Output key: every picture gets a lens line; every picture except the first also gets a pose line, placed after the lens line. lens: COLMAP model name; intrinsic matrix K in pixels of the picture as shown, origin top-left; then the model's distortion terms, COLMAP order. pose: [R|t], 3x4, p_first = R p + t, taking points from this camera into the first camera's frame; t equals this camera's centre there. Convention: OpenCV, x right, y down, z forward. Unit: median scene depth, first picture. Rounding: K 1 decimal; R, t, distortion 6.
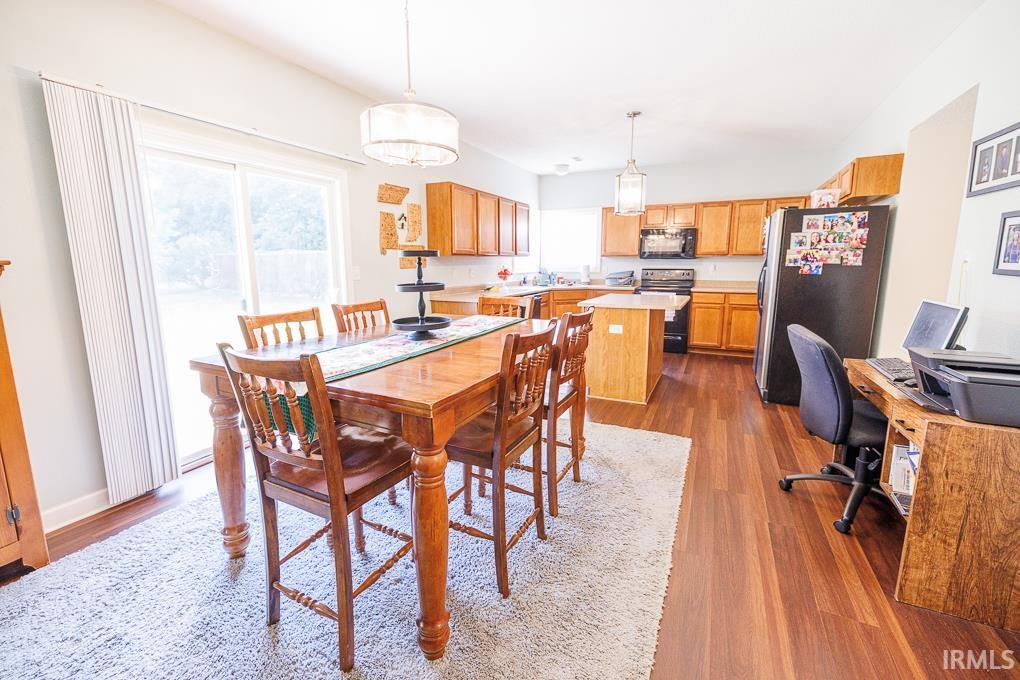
lens RADIAL K [[431.0, 0, 510.0], [0, 431.0, 335.4], [0, 0, 1]] dist [-0.001803, 0.000120]
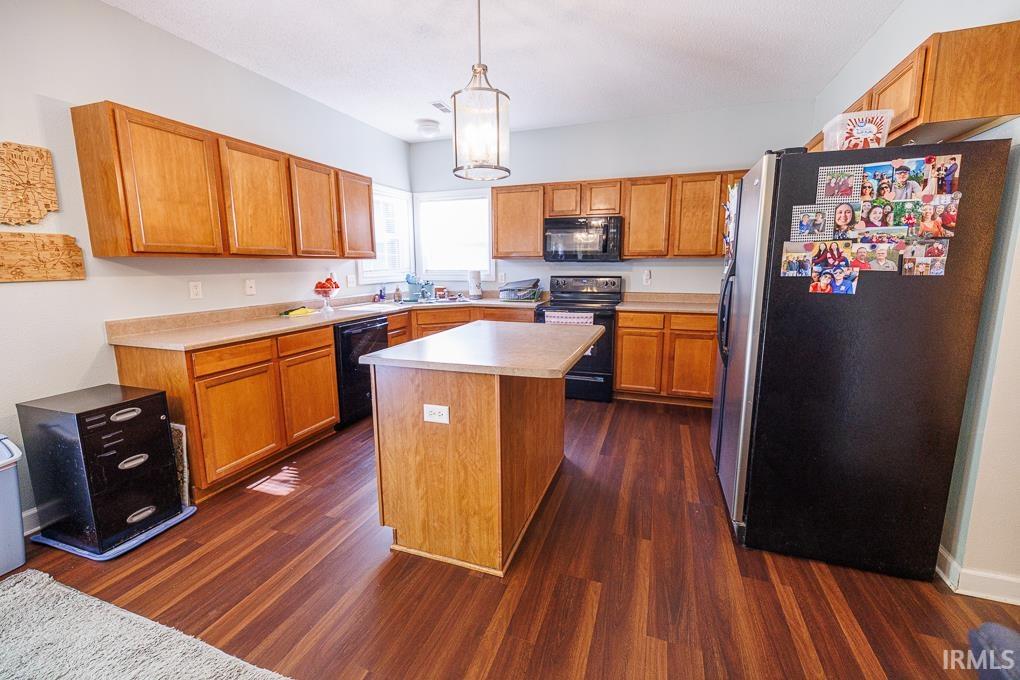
lens RADIAL K [[431.0, 0, 508.9], [0, 431.0, 336.7], [0, 0, 1]] dist [-0.001803, 0.000120]
pose [[0.994072, -0.020905, 0.106694, 0.273533], [0.021319, 0.999769, -0.002738, -0.093715], [-0.106612, 0.004997, 0.994288, 0.527616]]
